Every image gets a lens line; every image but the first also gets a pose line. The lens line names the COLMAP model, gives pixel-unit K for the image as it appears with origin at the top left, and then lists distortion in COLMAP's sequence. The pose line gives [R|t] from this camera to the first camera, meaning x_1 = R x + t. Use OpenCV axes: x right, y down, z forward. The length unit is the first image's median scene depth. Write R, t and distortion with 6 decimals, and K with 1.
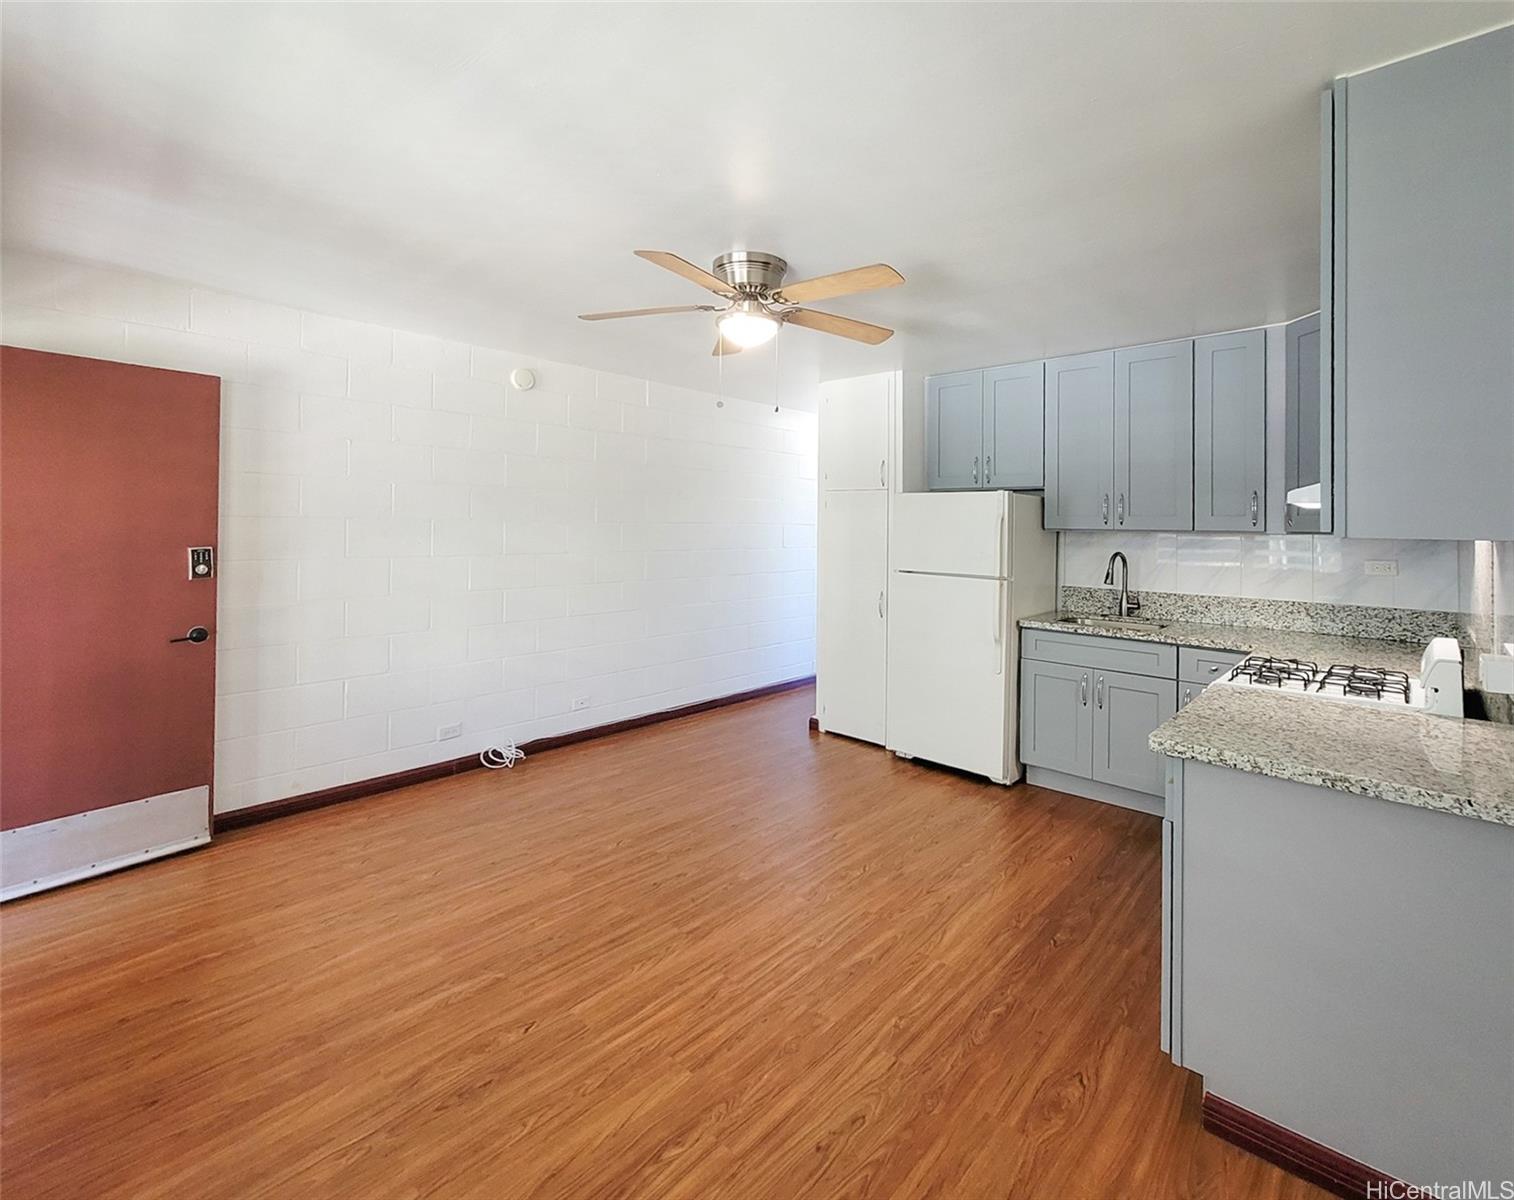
lens RADIAL K [[658.4, 0, 758.1], [0, 658.4, 522.5], [0, 0, 1]] dist [0.000485, 0.000664]
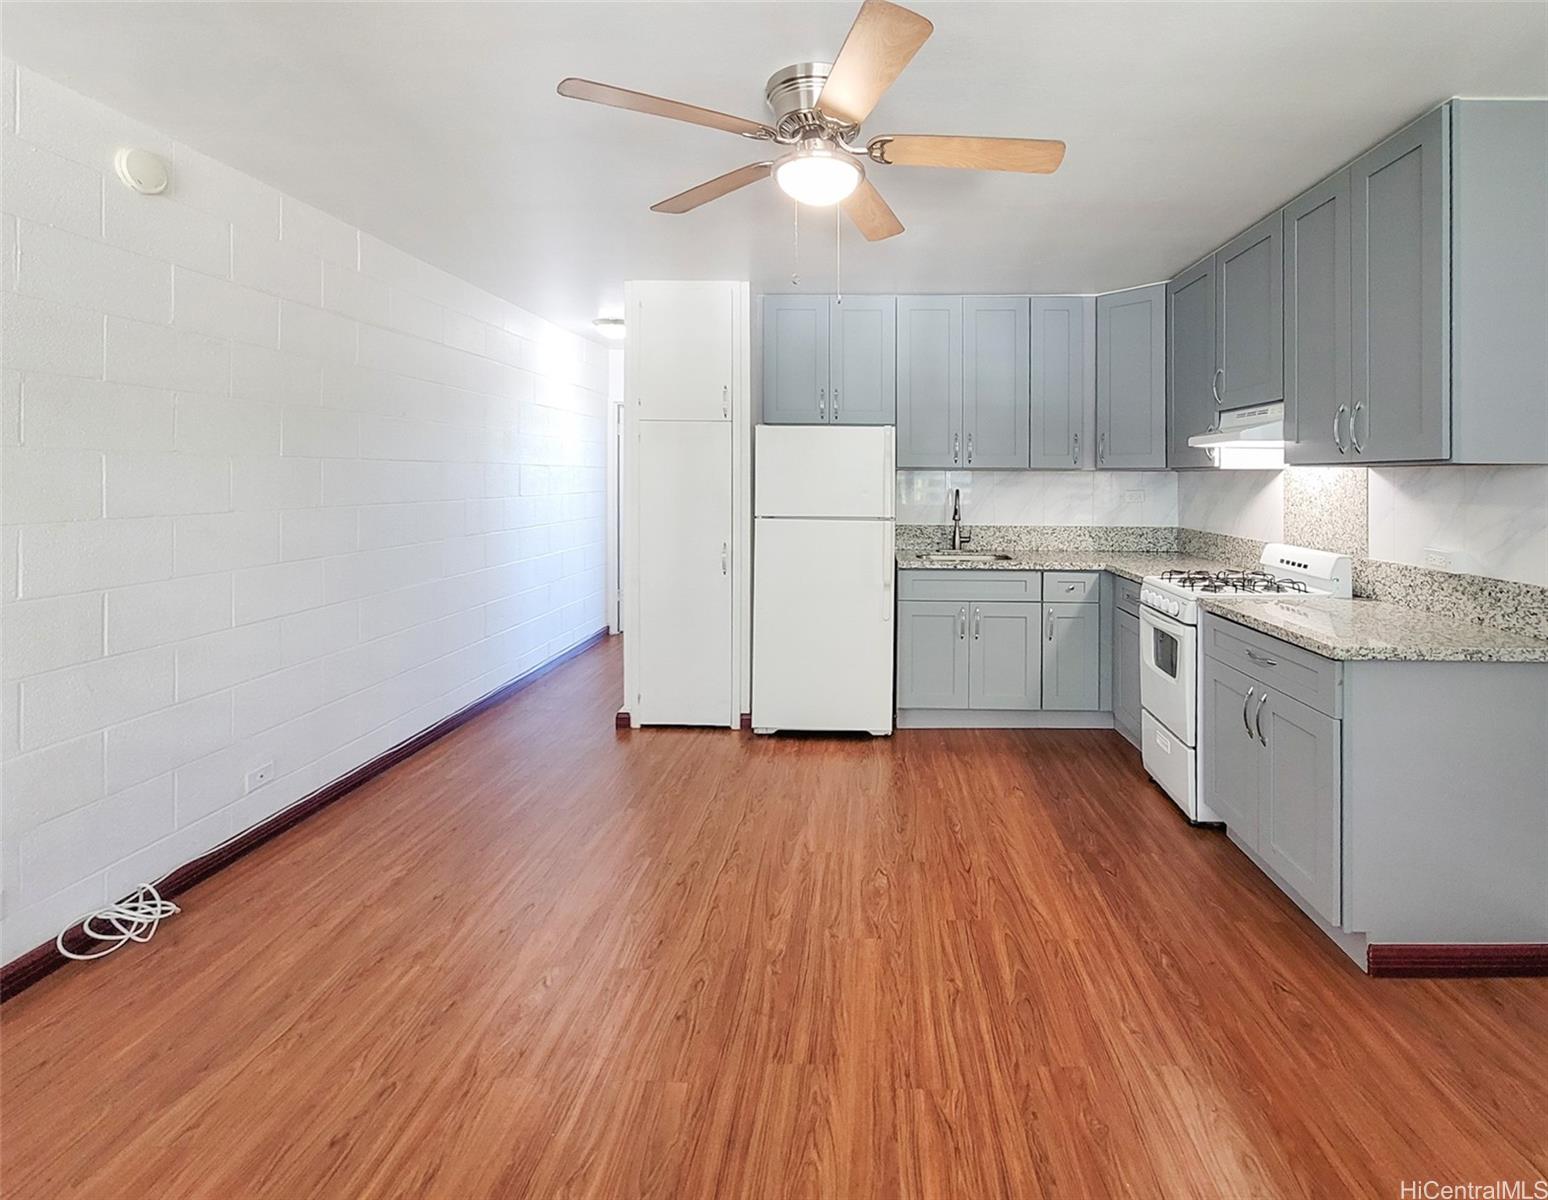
lens RADIAL K [[702.8, 0, 840.3], [0, 702.8, 476.7], [0, 0, 1]] dist [-0.002529, 0.000820]
pose [[0.766244, -0.007151, 0.642510, -0.431504], [-0.000041, 0.999938, 0.011178, 0.016556], [-0.642549, -0.008592, 0.766196, 0.351702]]
